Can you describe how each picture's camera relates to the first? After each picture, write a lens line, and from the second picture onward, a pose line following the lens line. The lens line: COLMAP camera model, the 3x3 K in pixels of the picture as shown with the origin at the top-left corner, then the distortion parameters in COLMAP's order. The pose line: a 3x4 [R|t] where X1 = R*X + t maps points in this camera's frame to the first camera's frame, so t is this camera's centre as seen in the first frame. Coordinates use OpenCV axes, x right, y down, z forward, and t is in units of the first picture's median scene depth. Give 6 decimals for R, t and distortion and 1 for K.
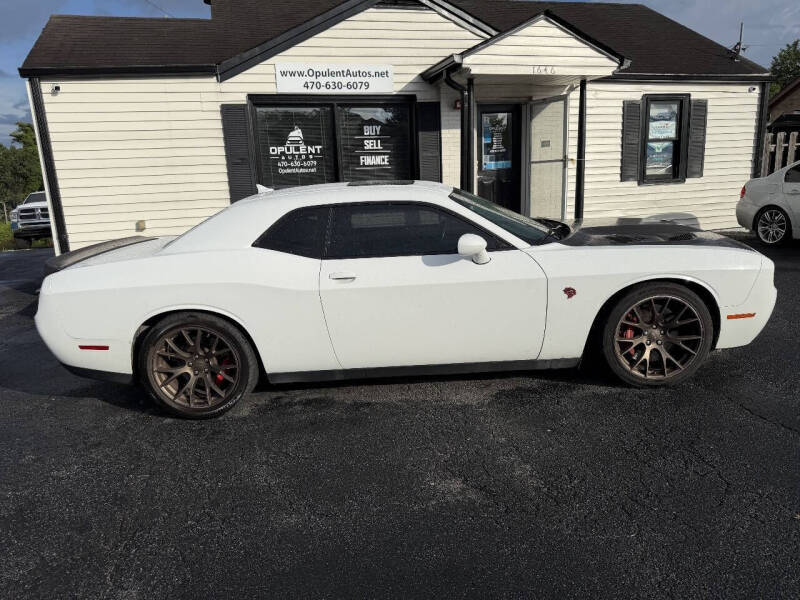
lens RADIAL K [[574.8, 0, 400.4], [0, 574.8, 306.6], [0, 0, 1]] dist [0.024333, -0.033466]
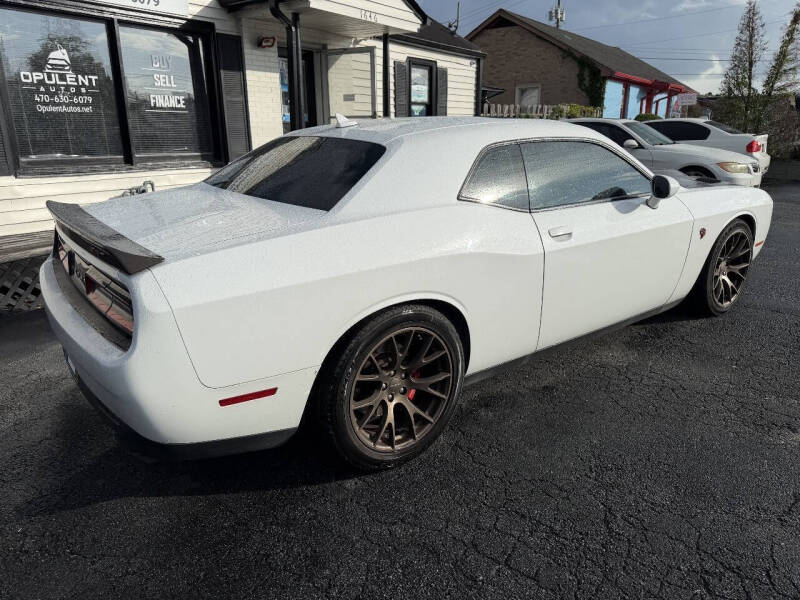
lens RADIAL K [[574.8, 0, 406.1], [0, 574.8, 293.6], [0, 0, 1]] dist [0.024333, -0.033466]
pose [[0.793039, -0.129403, 0.595268, -0.299137], [0.109431, 0.991544, 0.069759, -0.018956], [-0.599261, 0.009819, 0.800494, 0.199548]]
